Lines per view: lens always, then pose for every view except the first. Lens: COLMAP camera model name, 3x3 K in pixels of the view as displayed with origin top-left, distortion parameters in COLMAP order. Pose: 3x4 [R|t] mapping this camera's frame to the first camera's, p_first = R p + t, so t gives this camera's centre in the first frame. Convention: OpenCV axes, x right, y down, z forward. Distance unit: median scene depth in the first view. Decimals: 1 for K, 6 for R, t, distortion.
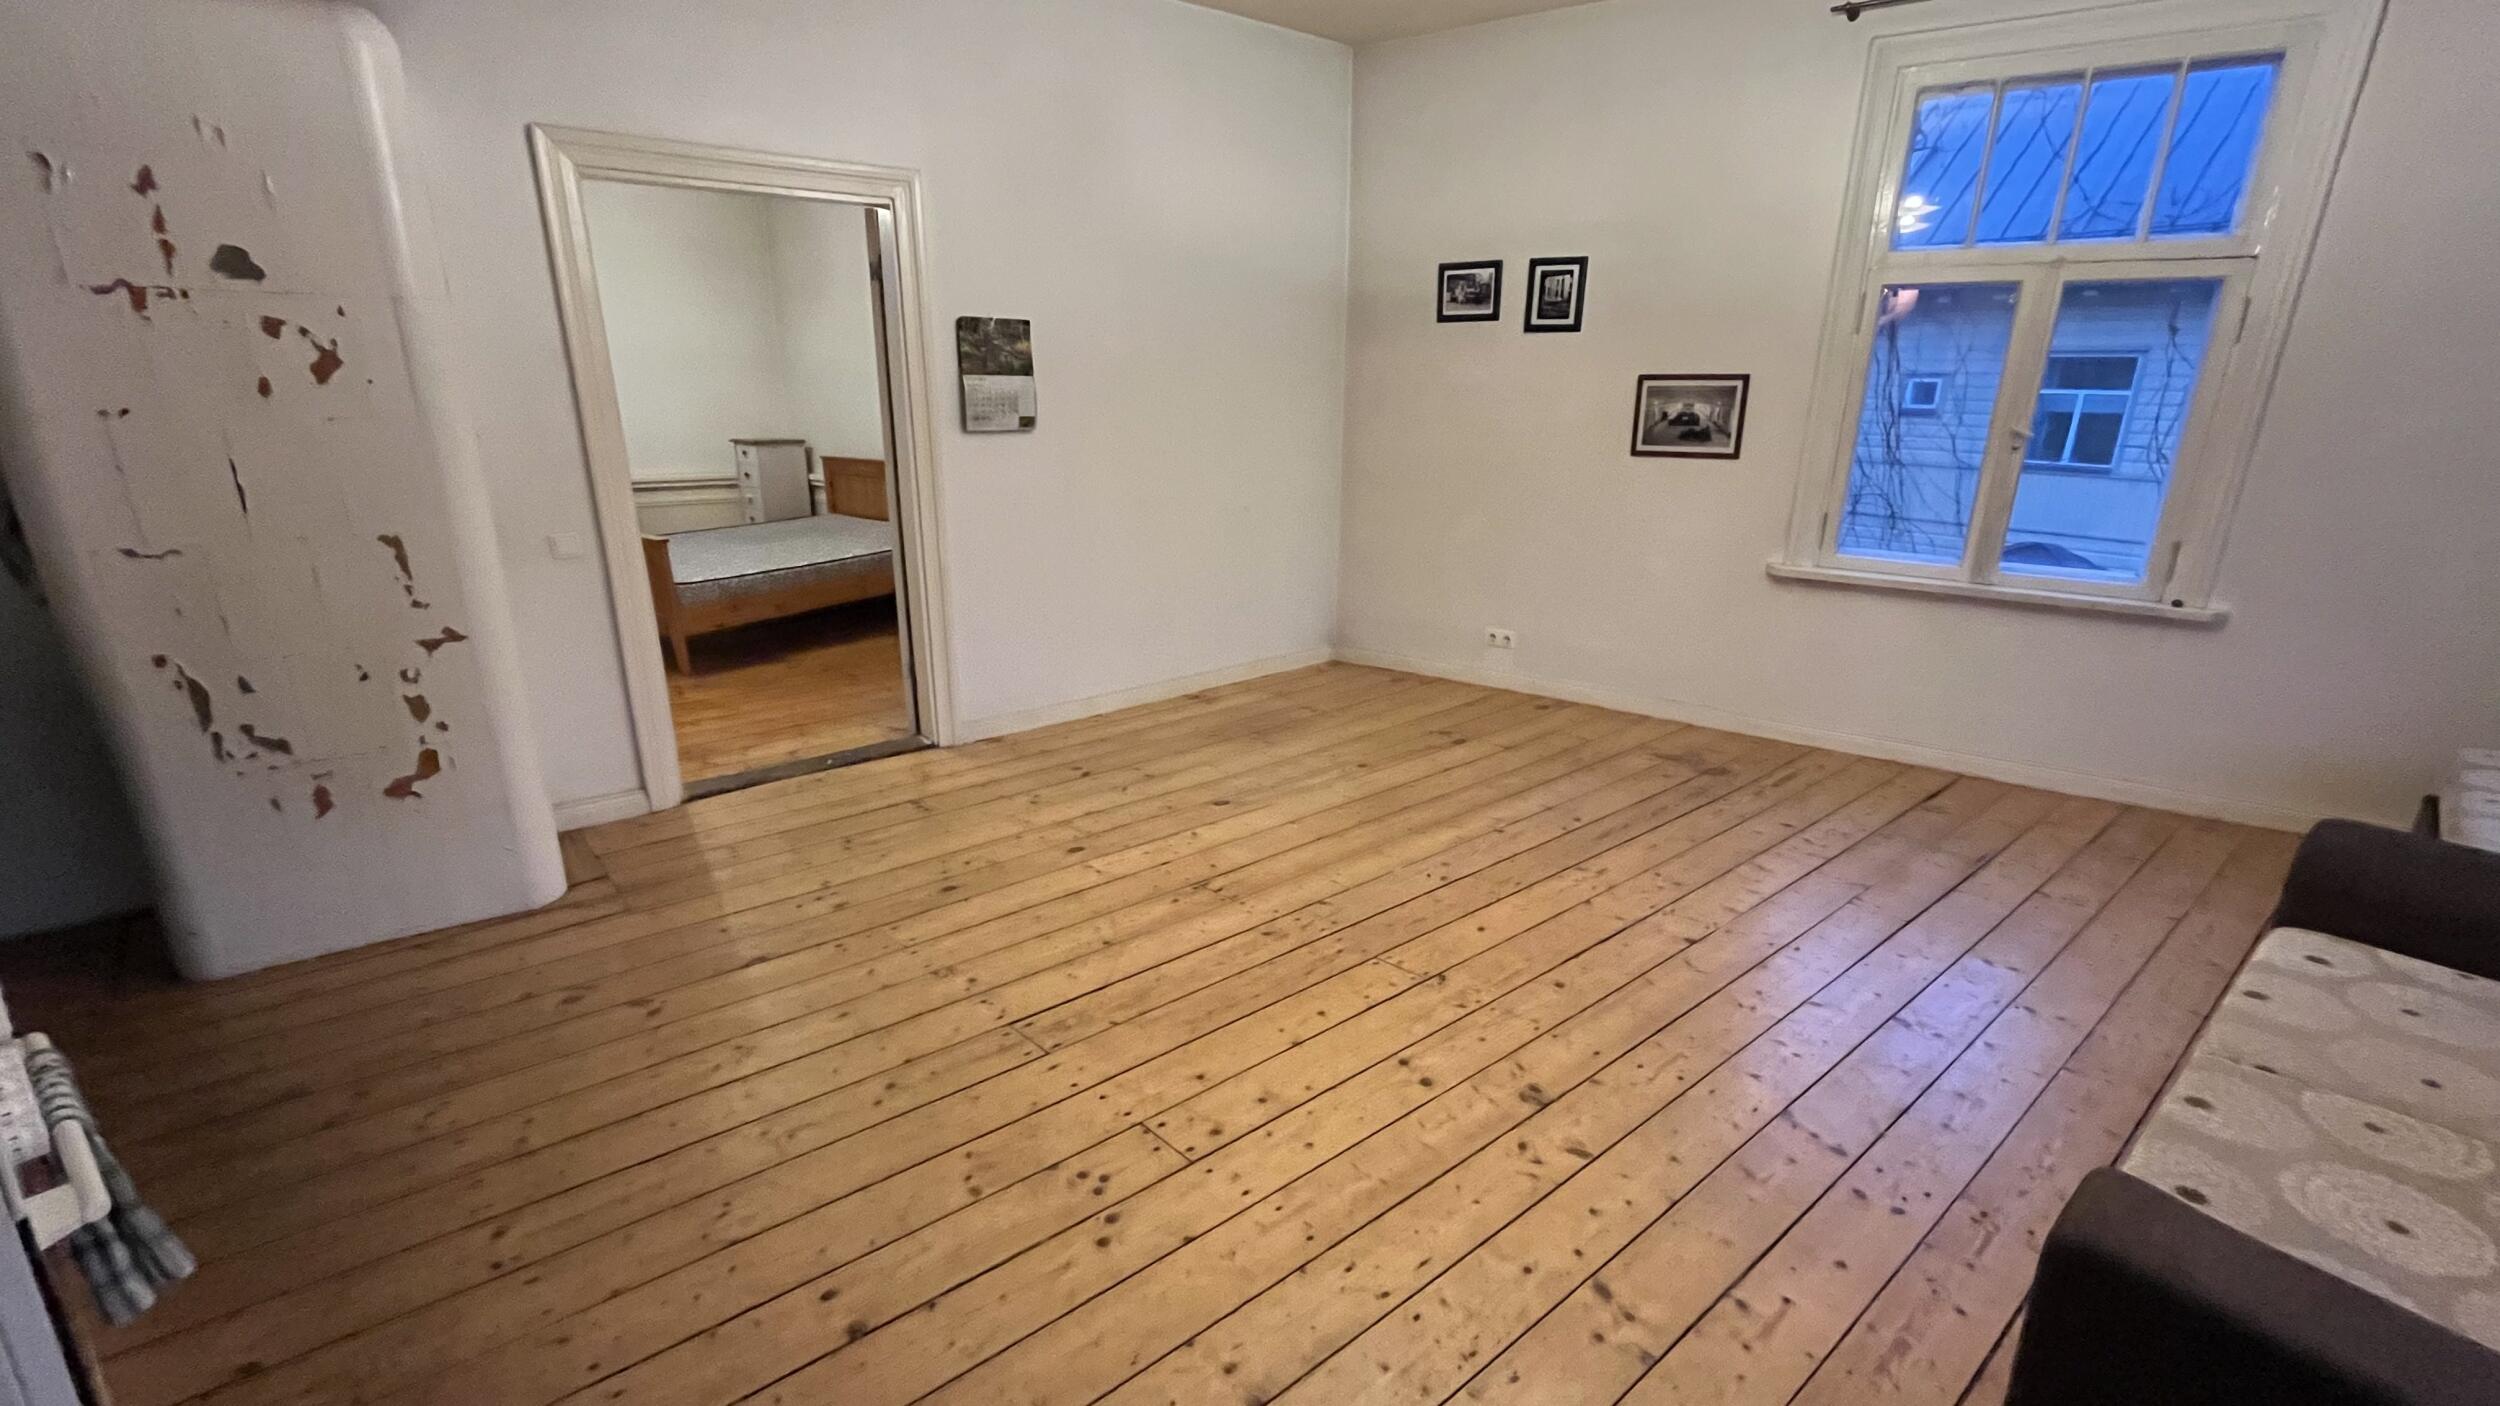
lens RADIAL K [[1029.7, 0, 1254.0], [0, 1029.7, 699.2], [0, 0, 1]] dist [-0.001375, -0.001094]
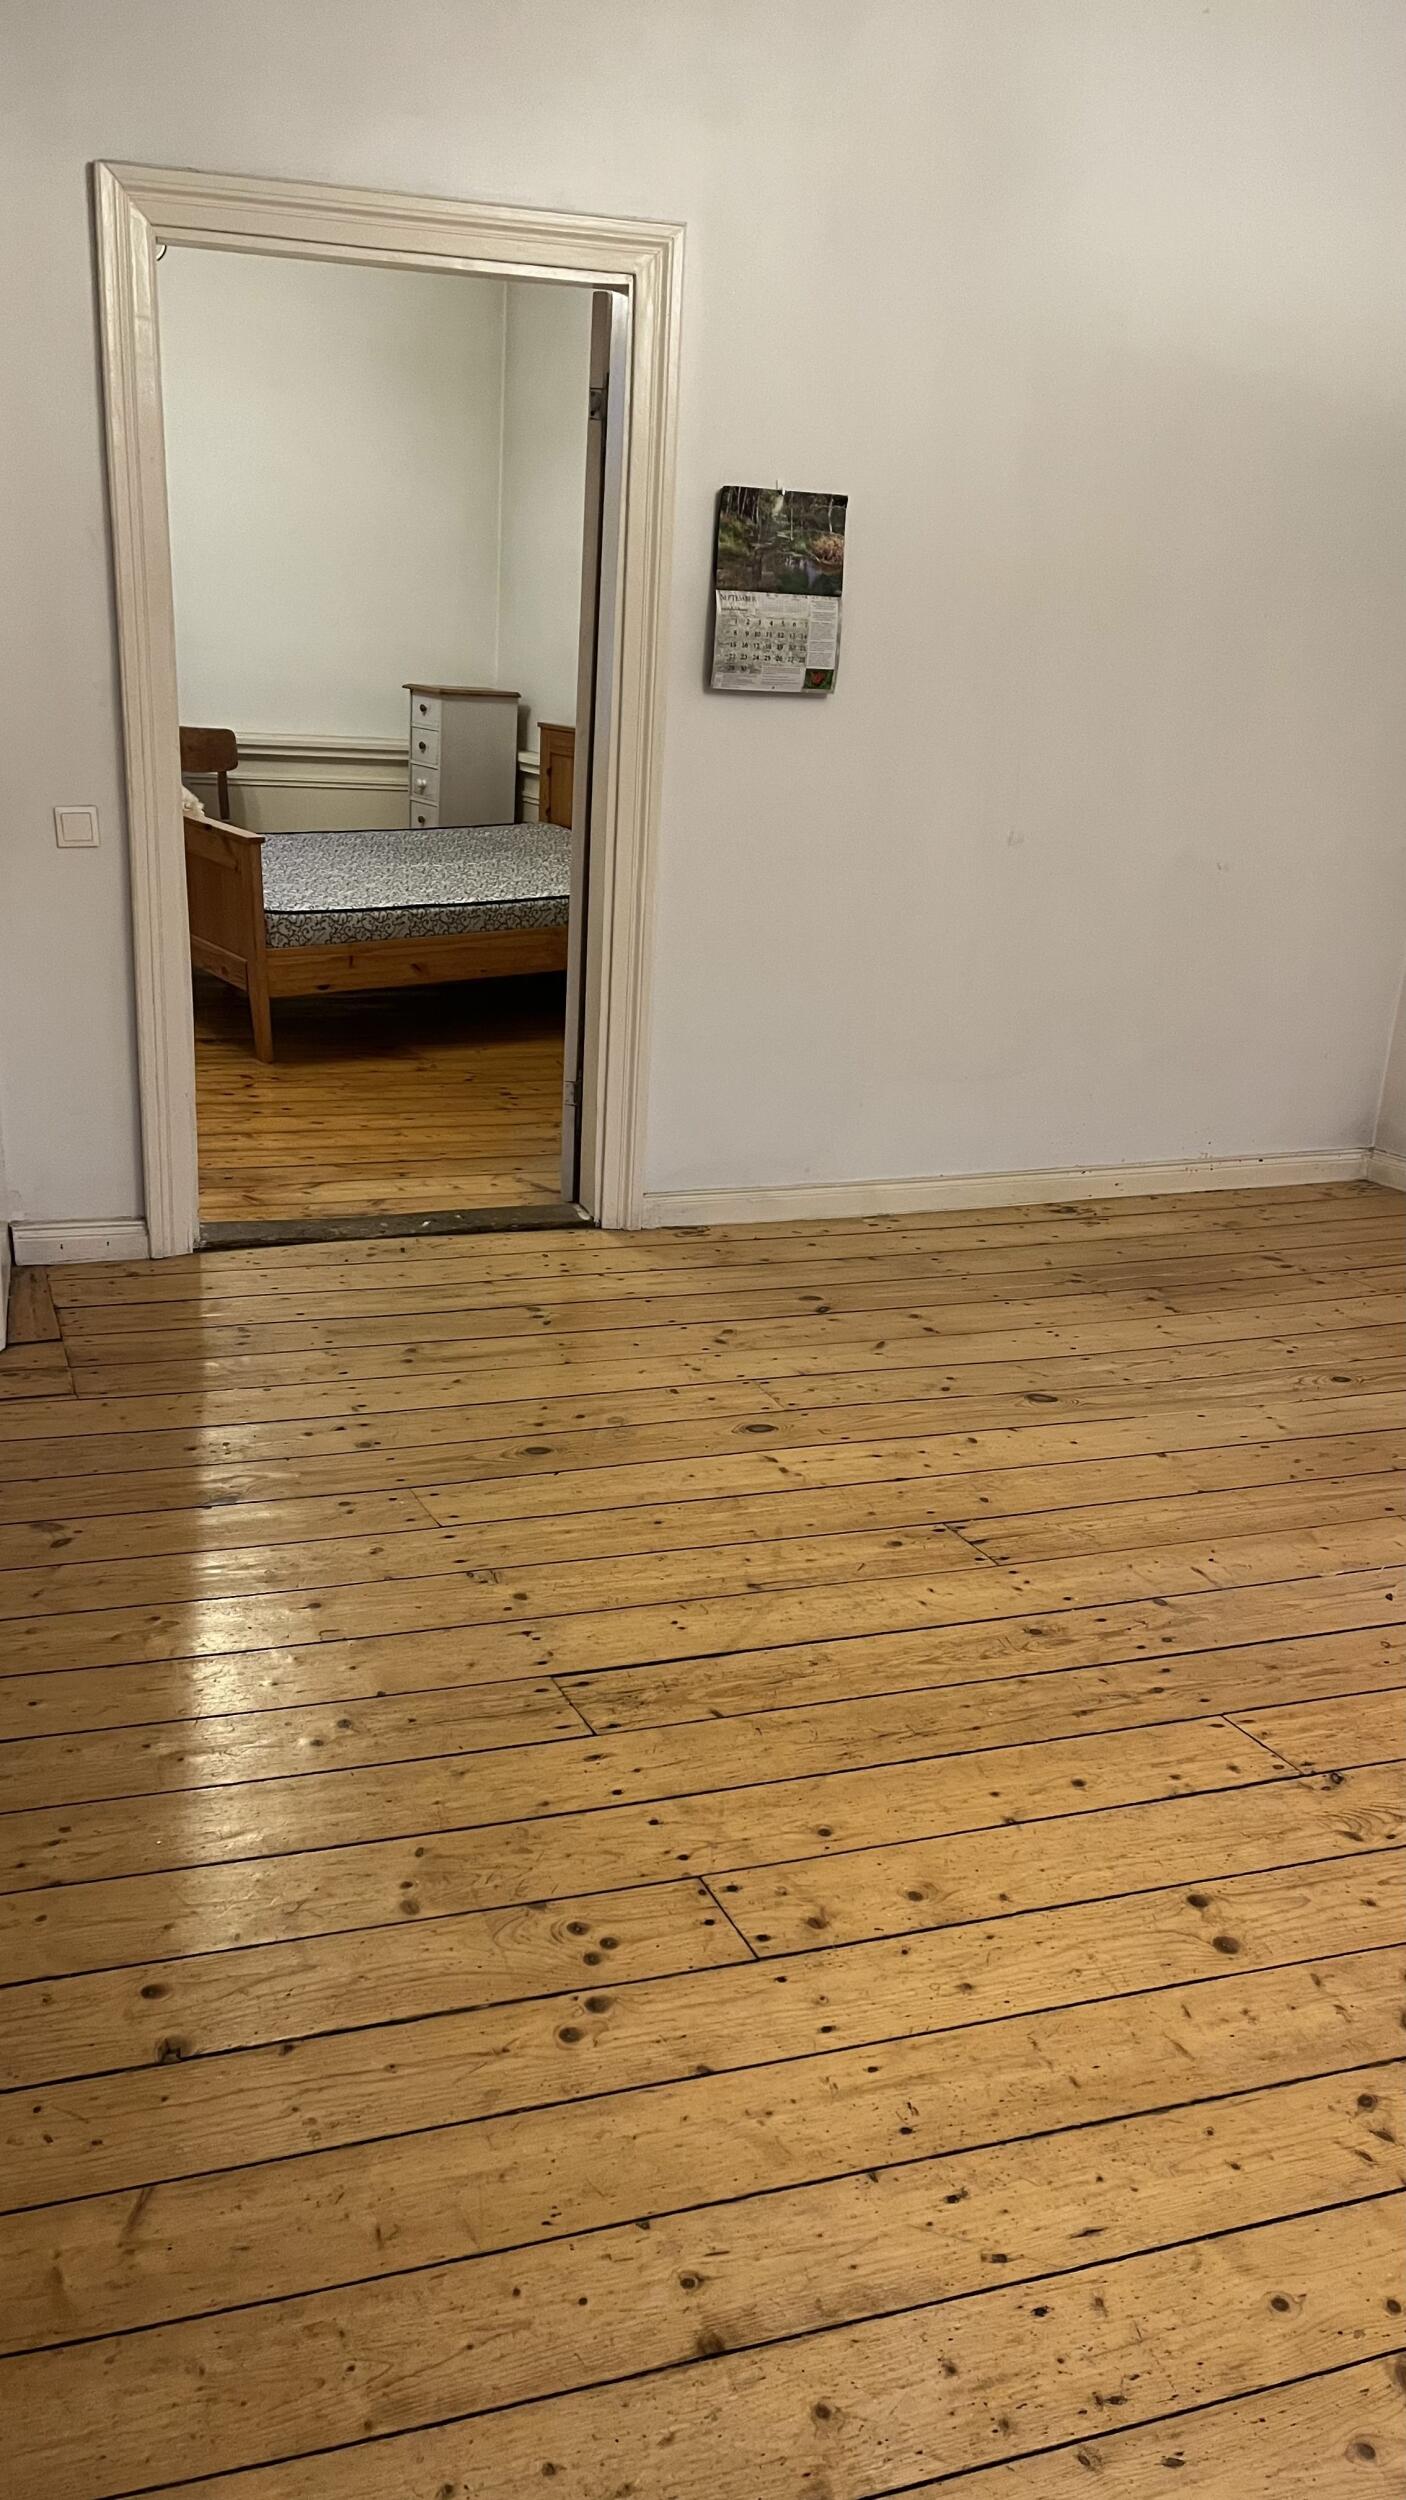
lens RADIAL K [[1907.1, 0, 703.3], [0, 1907.1, 1264.1], [0, 0, 1]] dist [0.074920, -0.086523]
pose [[0.939039, 0.150620, -0.309063, 0.122612], [-0.142756, 0.988591, 0.048043, 0.008709], [0.312774, -0.000993, 0.949827, -0.028744]]
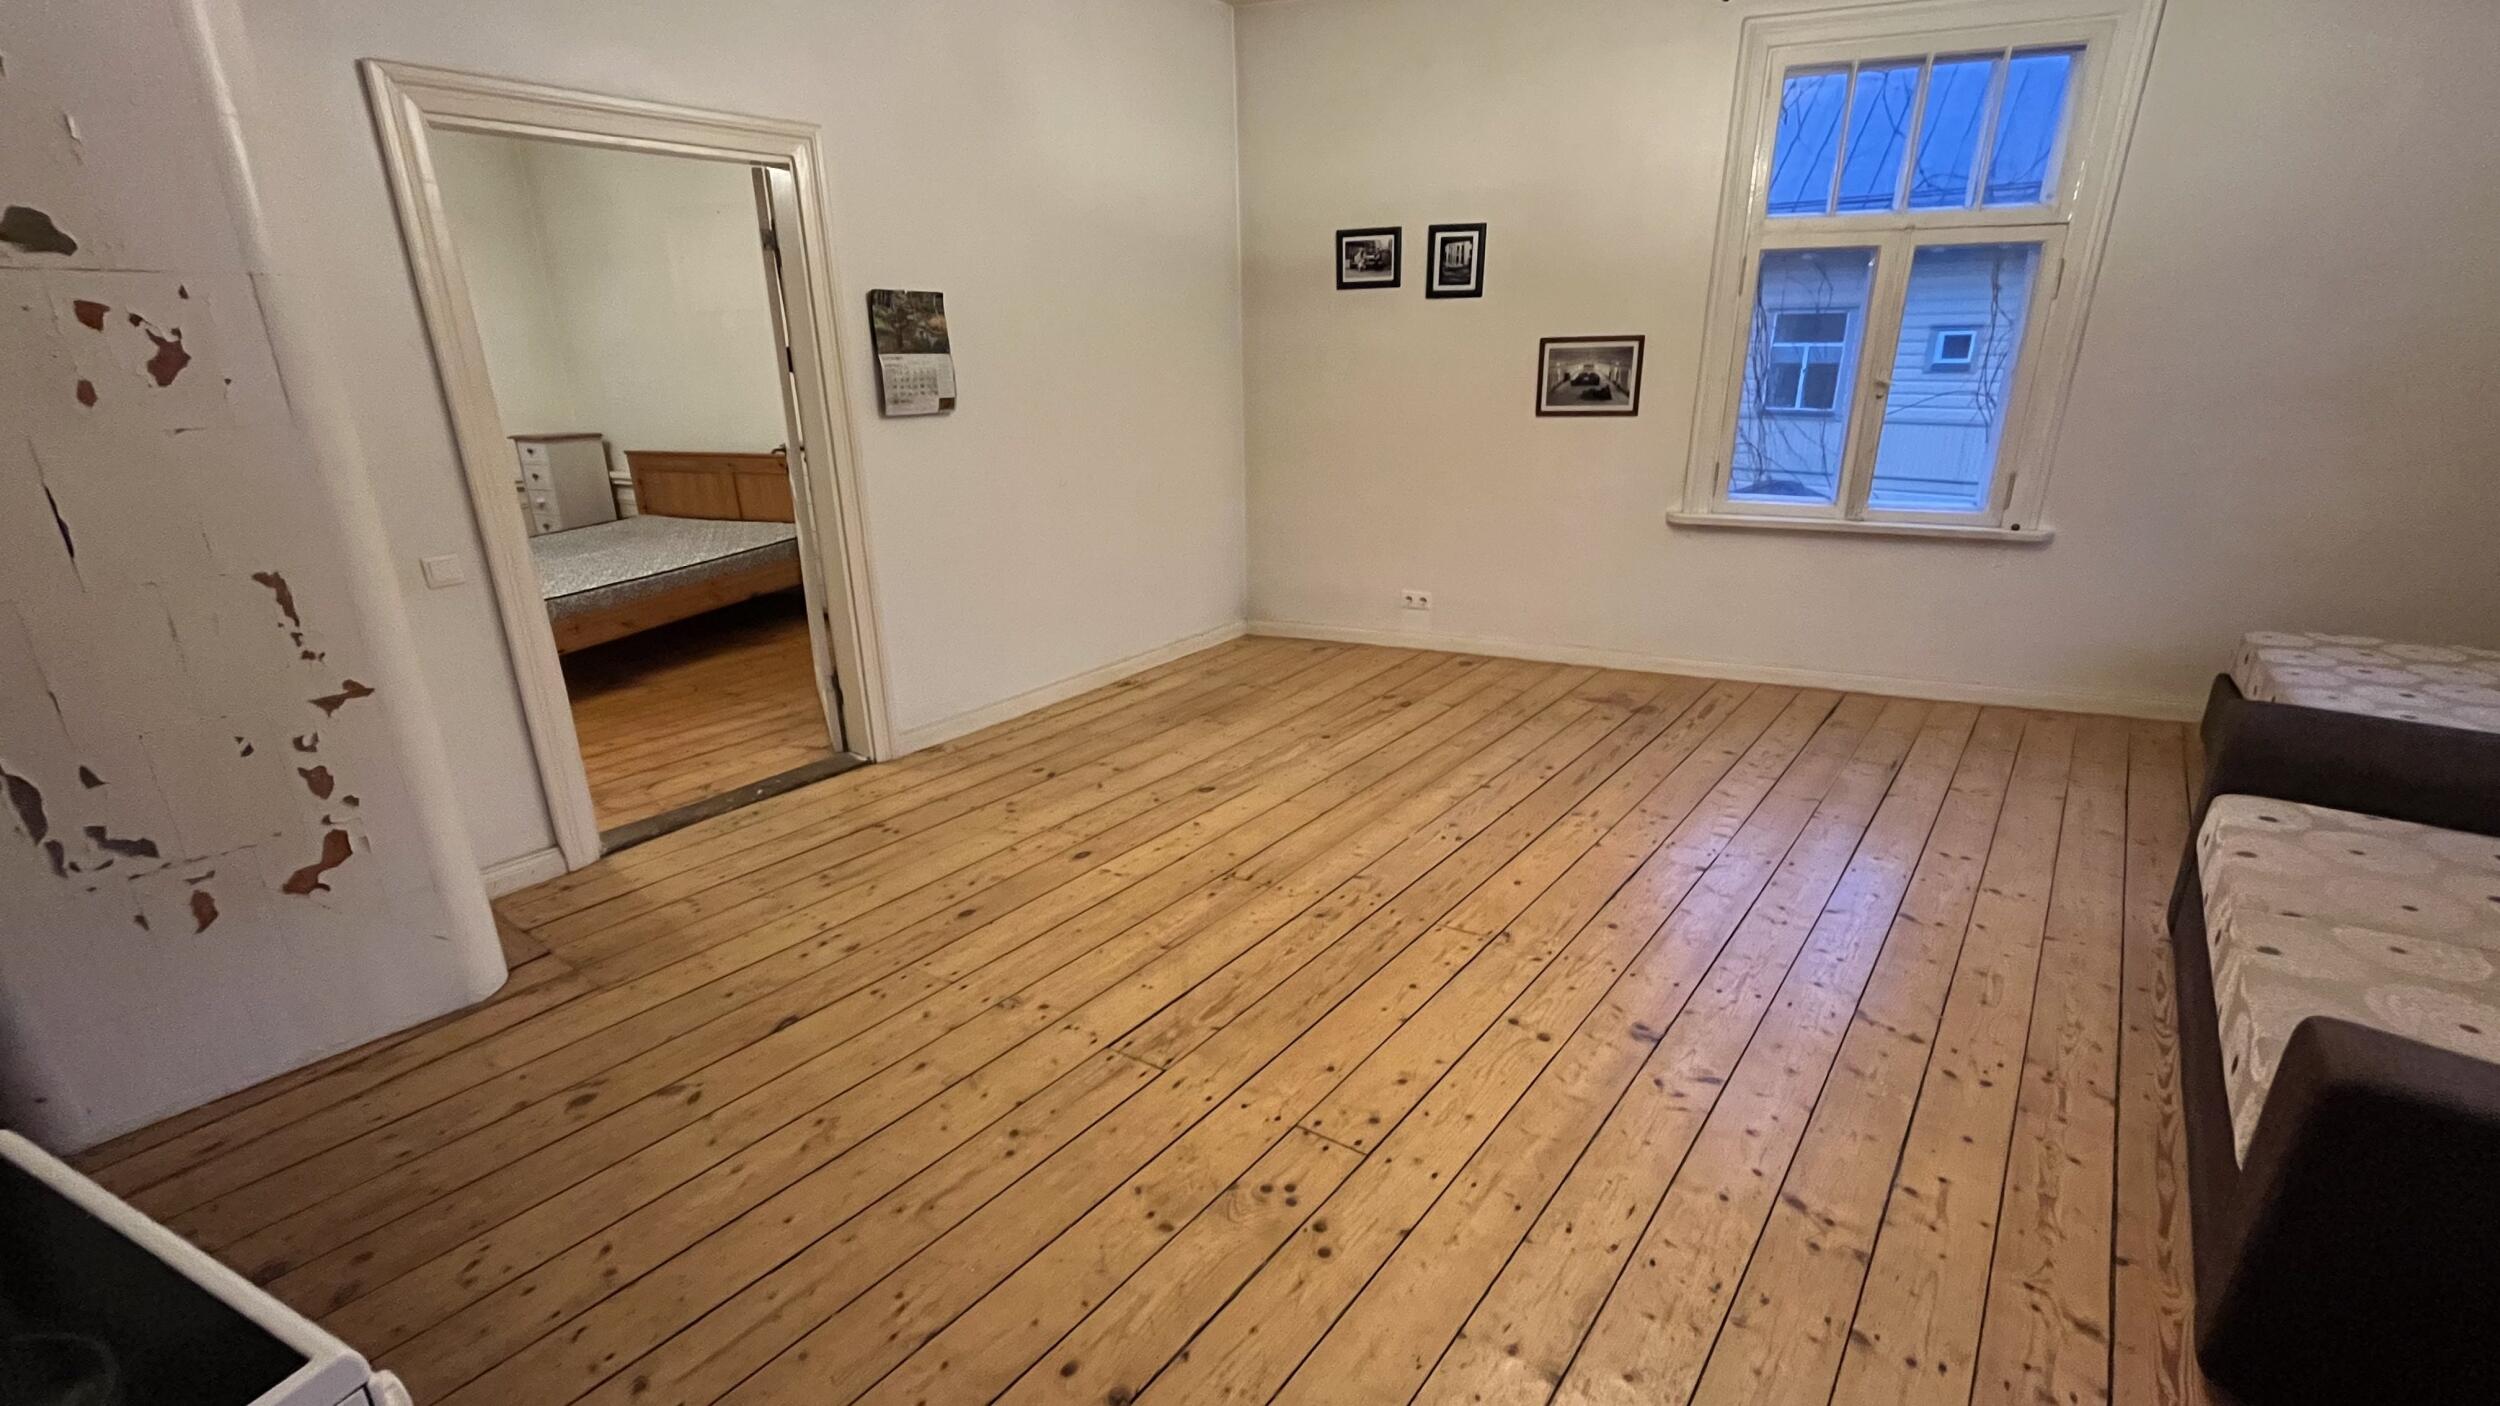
lens RADIAL K [[1029.7, 0, 1254.3], [0, 1029.7, 697.8], [0, 0, 1]] dist [-0.001375, -0.001094]
pose [[0.975230, -0.092127, 0.201097, -0.210119], [0.086958, 0.995618, 0.034408, -0.018095], [-0.203386, -0.016068, 0.978967, 0.043837]]
